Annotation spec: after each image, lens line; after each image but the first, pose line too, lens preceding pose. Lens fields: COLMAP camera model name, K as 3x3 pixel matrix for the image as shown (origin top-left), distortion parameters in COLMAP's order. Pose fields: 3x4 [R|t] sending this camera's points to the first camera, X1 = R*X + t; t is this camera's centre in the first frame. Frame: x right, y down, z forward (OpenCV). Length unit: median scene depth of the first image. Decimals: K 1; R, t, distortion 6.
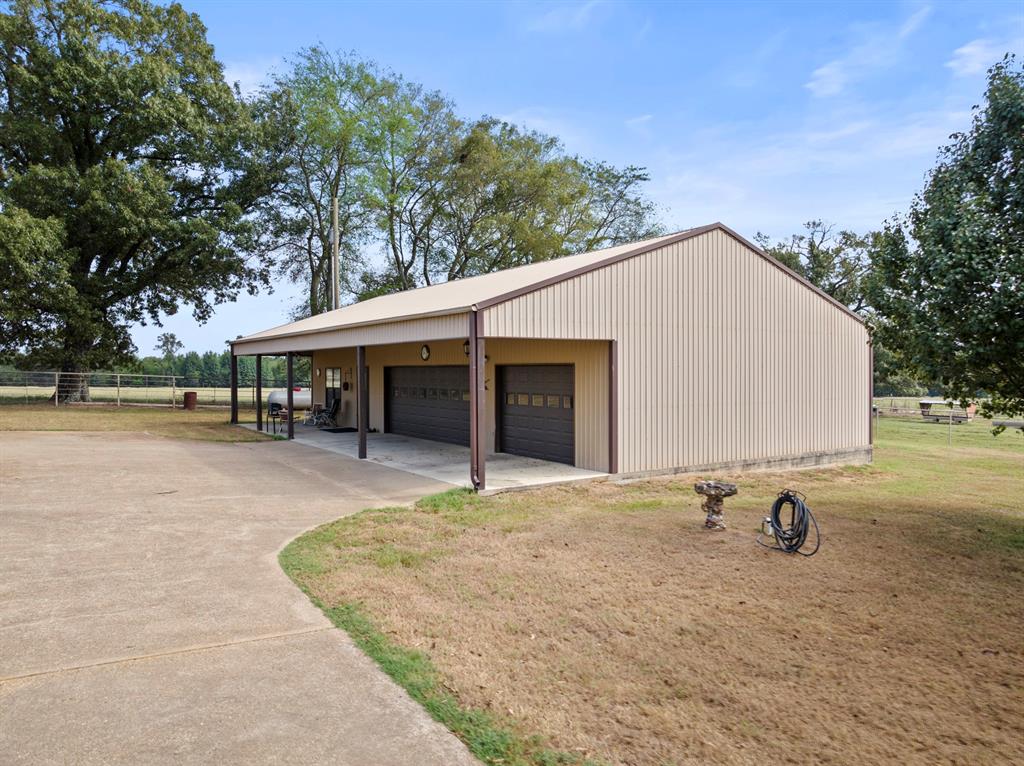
lens RADIAL K [[729.3, 0, 516.1], [0, 729.3, 378.1], [0, 0, 1]] dist [-0.025861, 0.005489]
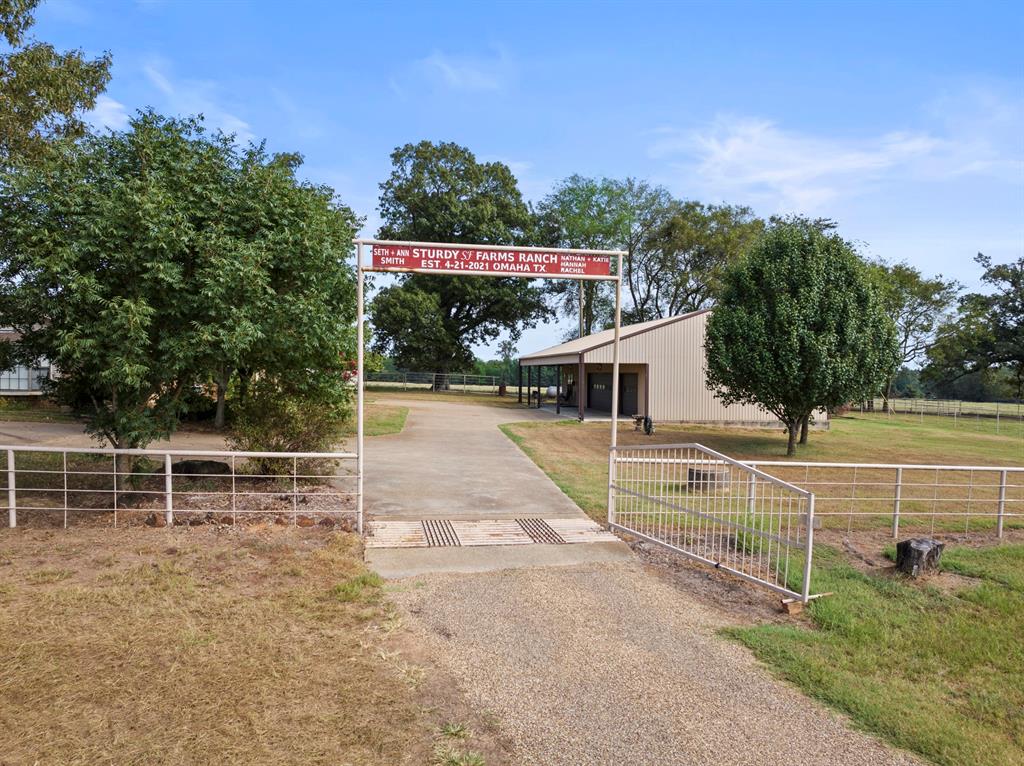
lens RADIAL K [[729.3, 0, 510.7], [0, 729.3, 385.2], [0, 0, 1]] dist [-0.025861, 0.005489]
pose [[0.902937, 0.018979, -0.429353, 0.279868], [-0.017132, 0.999820, 0.008168, 0.002177], [0.429431, -0.000020, 0.903100, -0.492680]]
